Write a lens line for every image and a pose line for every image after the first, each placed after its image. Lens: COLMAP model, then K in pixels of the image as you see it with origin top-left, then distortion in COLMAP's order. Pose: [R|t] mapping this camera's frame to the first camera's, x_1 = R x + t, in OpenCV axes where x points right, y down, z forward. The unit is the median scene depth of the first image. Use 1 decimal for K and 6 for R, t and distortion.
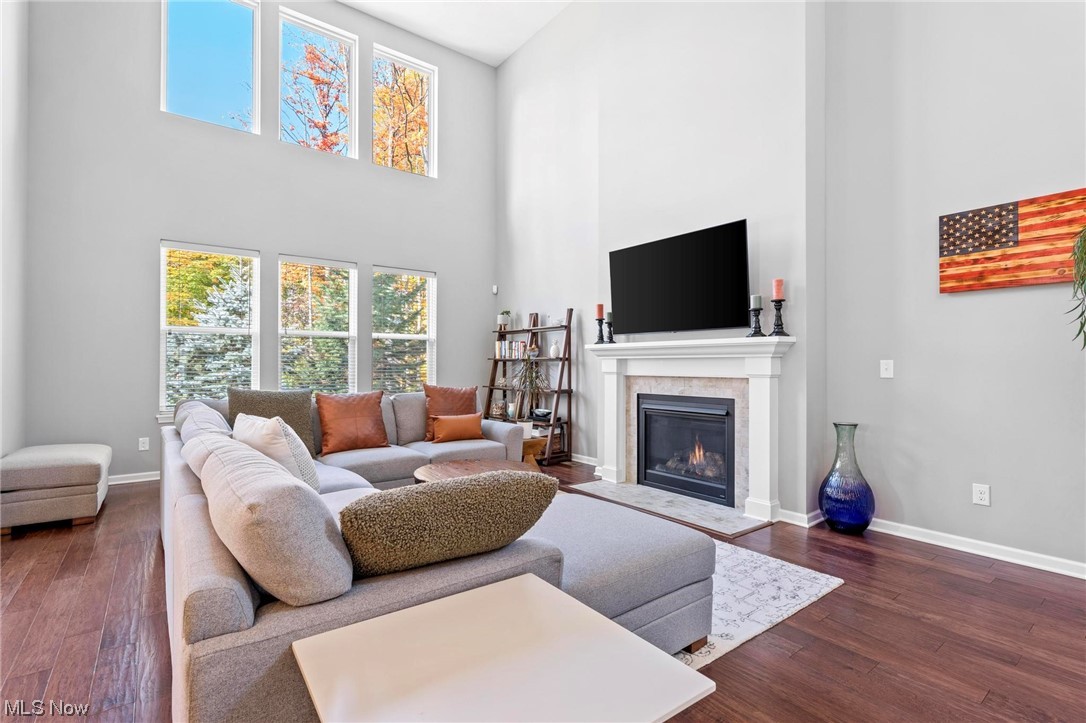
lens RADIAL K [[502.9, 0, 537.2], [0, 502.9, 360.1], [0, 0, 1]] dist [0.004951, 0.000274]
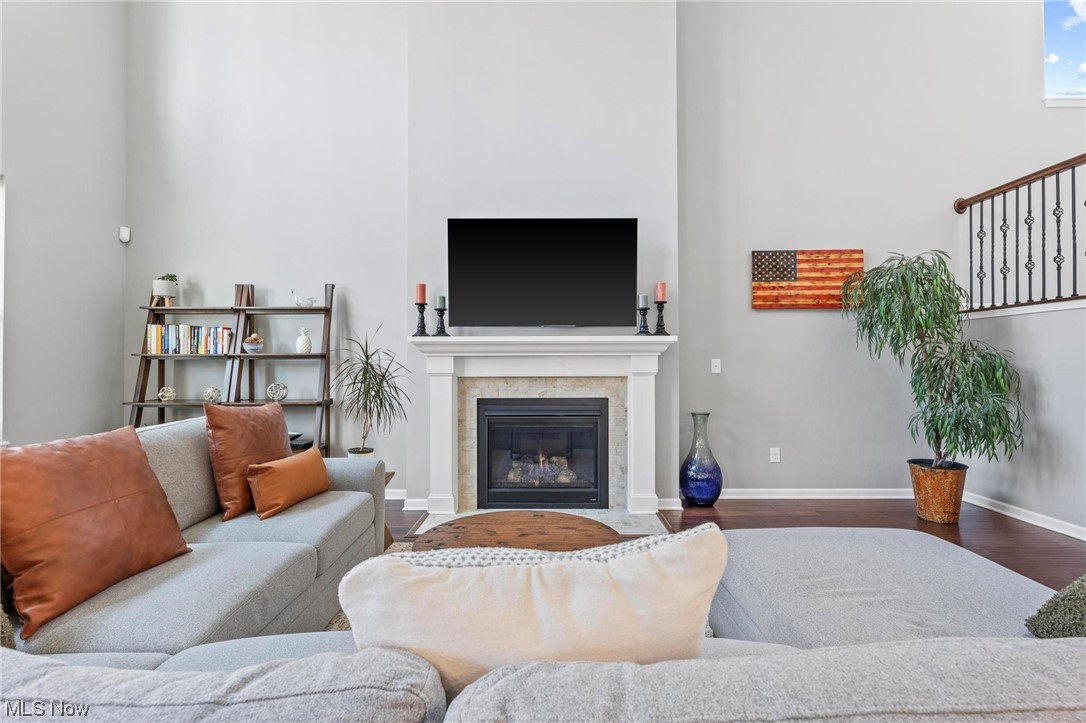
lens RADIAL K [[502.9, 0, 539.1], [0, 502.9, 361.3], [0, 0, 1]] dist [0.004951, 0.000274]
pose [[0.608580, 0.002653, 0.793488, -0.416978], [-0.003296, 0.999994, -0.000816, 0.006160], [-0.793486, -0.002119, 0.608585, 0.449273]]
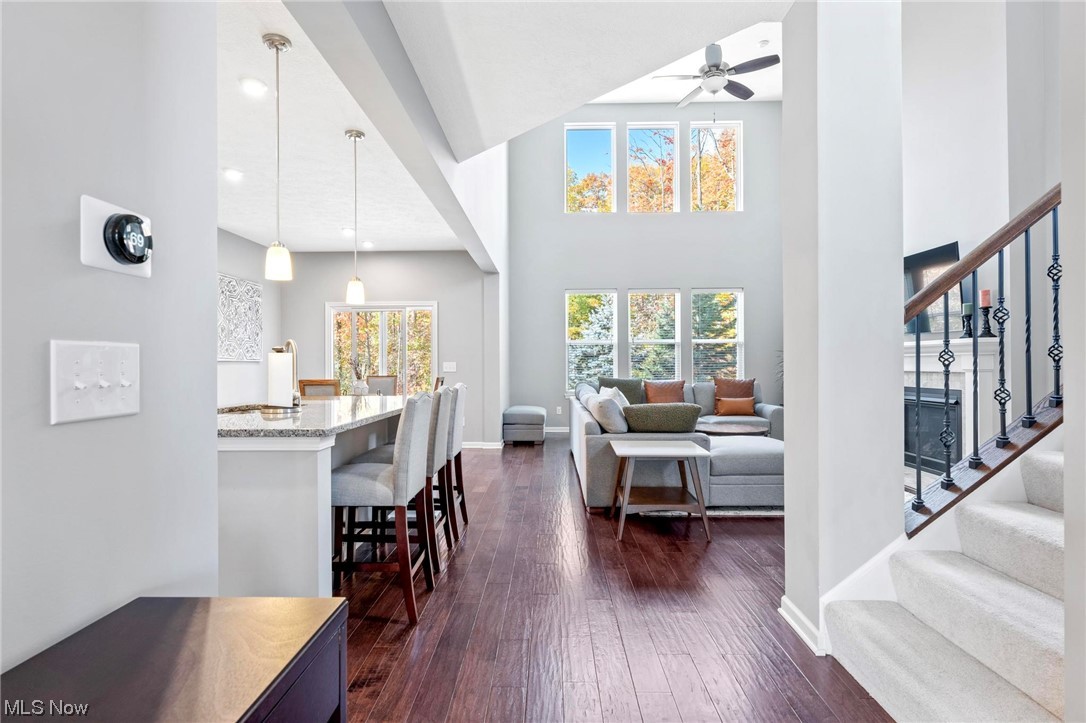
lens RADIAL K [[540.9, 0, 545.8], [0, 540.9, 357.8], [0, 0, 1]] dist [0.000550, 0.000090]
pose [[0.790318, -0.012656, -0.612567, 0.353249], [0.012893, 0.999909, -0.004025, -0.006400], [0.612562, -0.004716, 0.790409, -0.539419]]
